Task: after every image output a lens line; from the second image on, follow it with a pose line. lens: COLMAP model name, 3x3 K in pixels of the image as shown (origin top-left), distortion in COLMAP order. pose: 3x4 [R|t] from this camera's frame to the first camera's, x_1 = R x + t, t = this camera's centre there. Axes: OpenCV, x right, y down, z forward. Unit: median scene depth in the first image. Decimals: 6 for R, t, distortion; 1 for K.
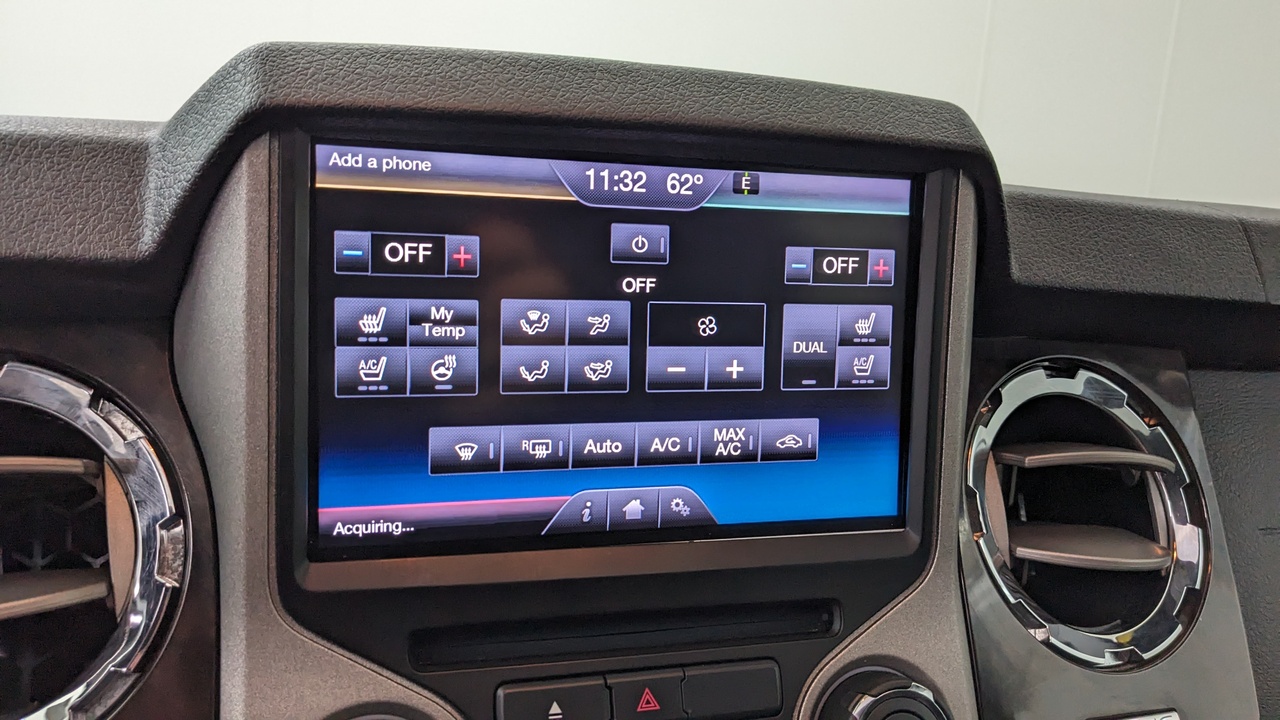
lens RADIAL K [[1055.8, 0, 640.0], [0, 1055.8, 360.0], [0, 0, 1]] dist [0.095422, -0.133232]
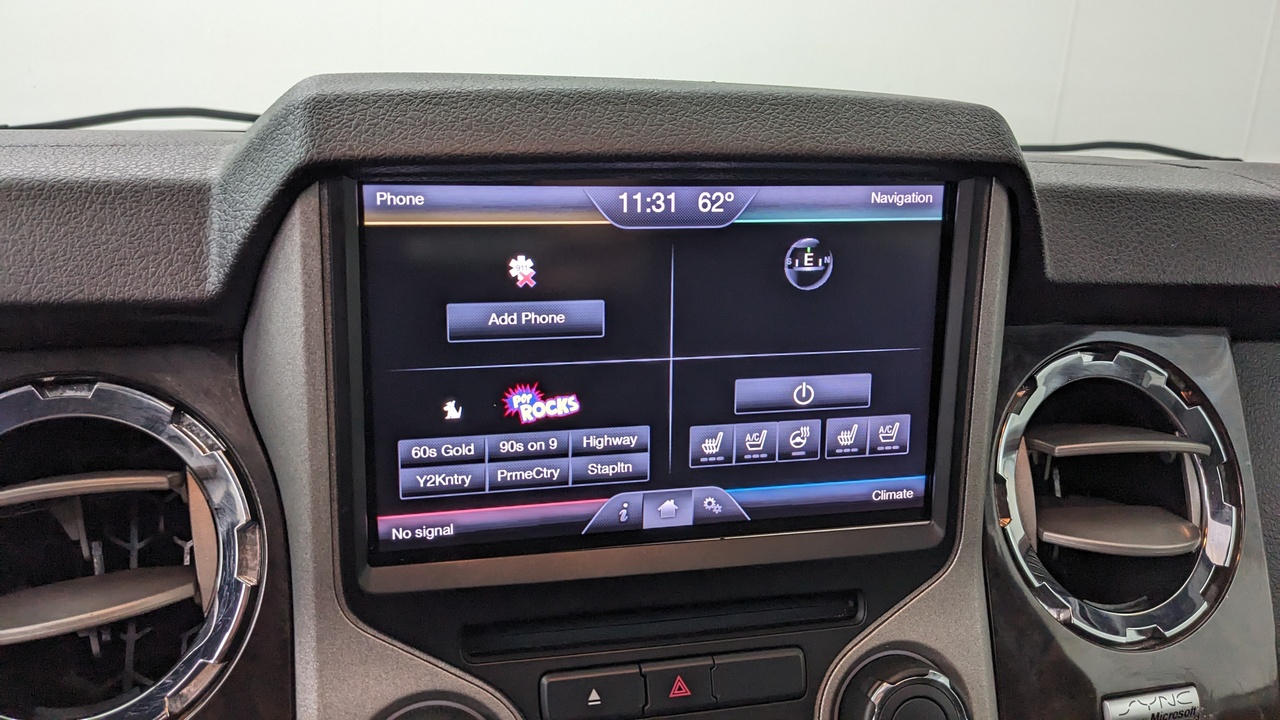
lens RADIAL K [[1055.8, 0, 640.0], [0, 1055.8, 360.0], [0, 0, 1]] dist [0.095422, -0.133232]
pose [[0.997399, 0.001427, -0.072066, 0.043517], [0.006475, 0.993988, 0.109295, -0.128116], [0.071789, -0.109478, 0.991393, -0.046204]]
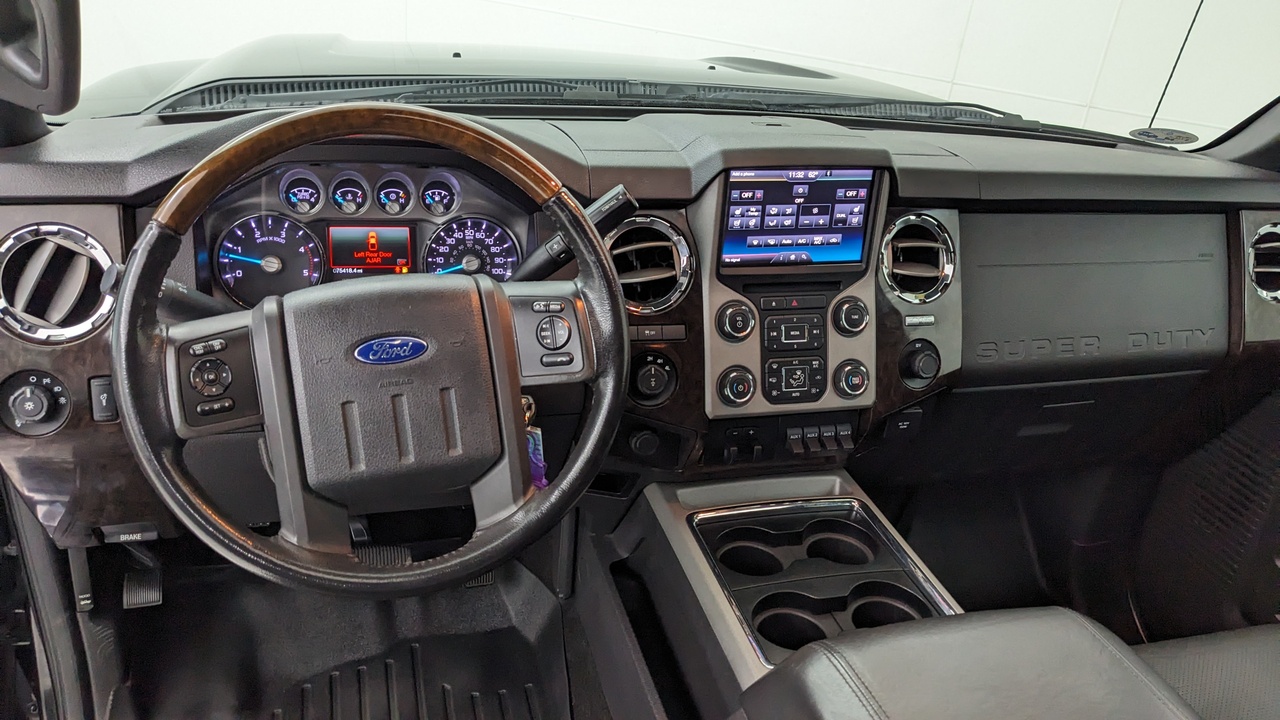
lens RADIAL K [[1055.8, 0, 640.0], [0, 1055.8, 360.0], [0, 0, 1]] dist [0.095422, -0.133232]
pose [[0.999252, 0.036659, 0.012277, -0.617926], [-0.038626, 0.959966, 0.277442, -0.572032], [-0.001615, -0.277709, 0.960664, -2.934580]]
